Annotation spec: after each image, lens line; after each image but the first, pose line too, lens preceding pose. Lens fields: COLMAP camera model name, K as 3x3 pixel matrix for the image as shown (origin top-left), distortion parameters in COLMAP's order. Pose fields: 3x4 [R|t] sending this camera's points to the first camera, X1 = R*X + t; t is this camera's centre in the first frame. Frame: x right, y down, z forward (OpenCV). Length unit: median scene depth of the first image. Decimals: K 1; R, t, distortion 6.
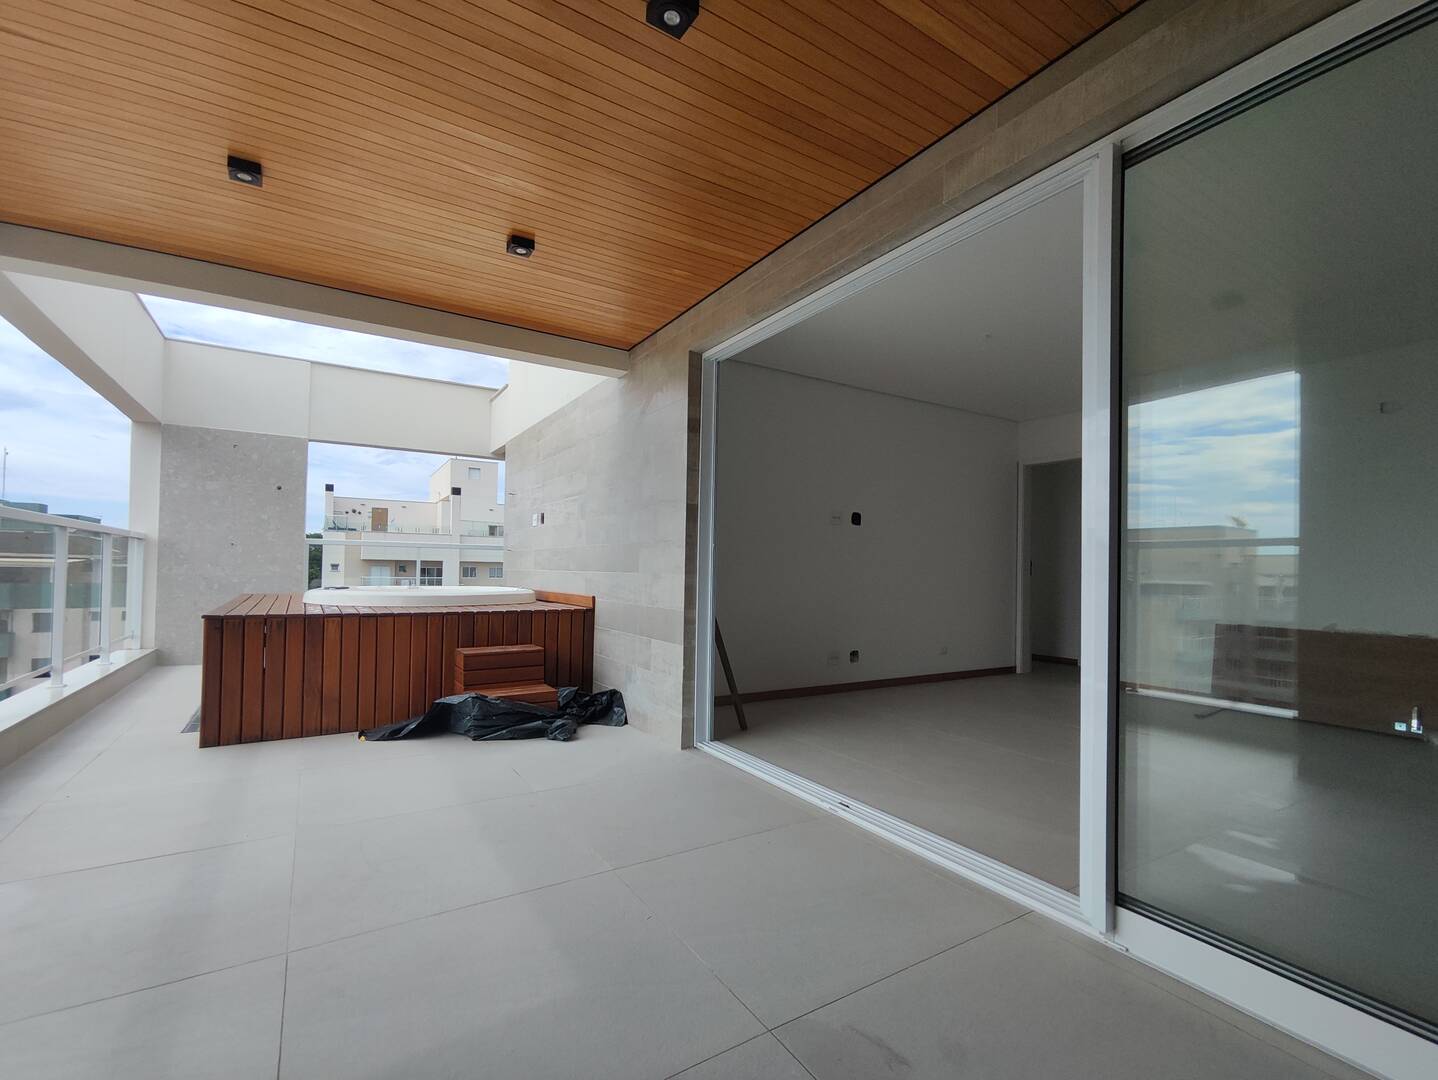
lens RADIAL K [[658.0, 0, 734.9], [0, 658.0, 552.8], [0, 0, 1]] dist [-0.002835, 0.001074]
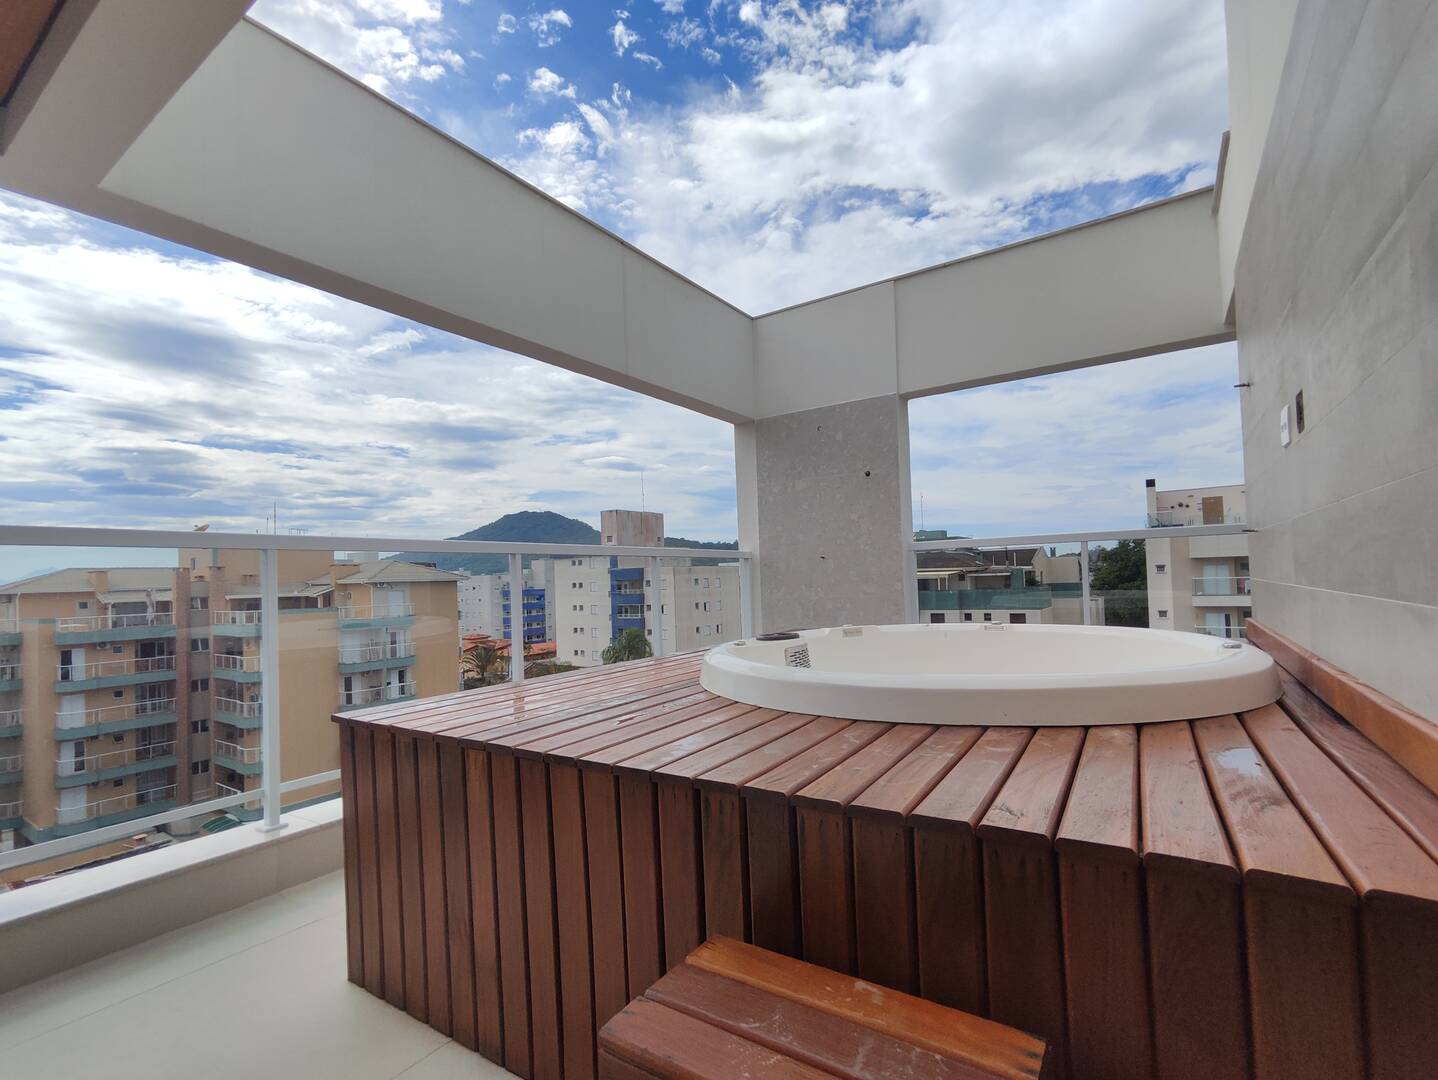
lens RADIAL K [[664.7, 0, 724.7], [0, 664.7, 565.7], [0, 0, 1]] dist [0.001509, -0.000155]
pose [[0.407799, -0.047886, -0.911815, -0.120204], [0.068403, 0.997420, -0.021789, 0.004877], [0.910506, -0.053485, 0.410023, 0.599757]]
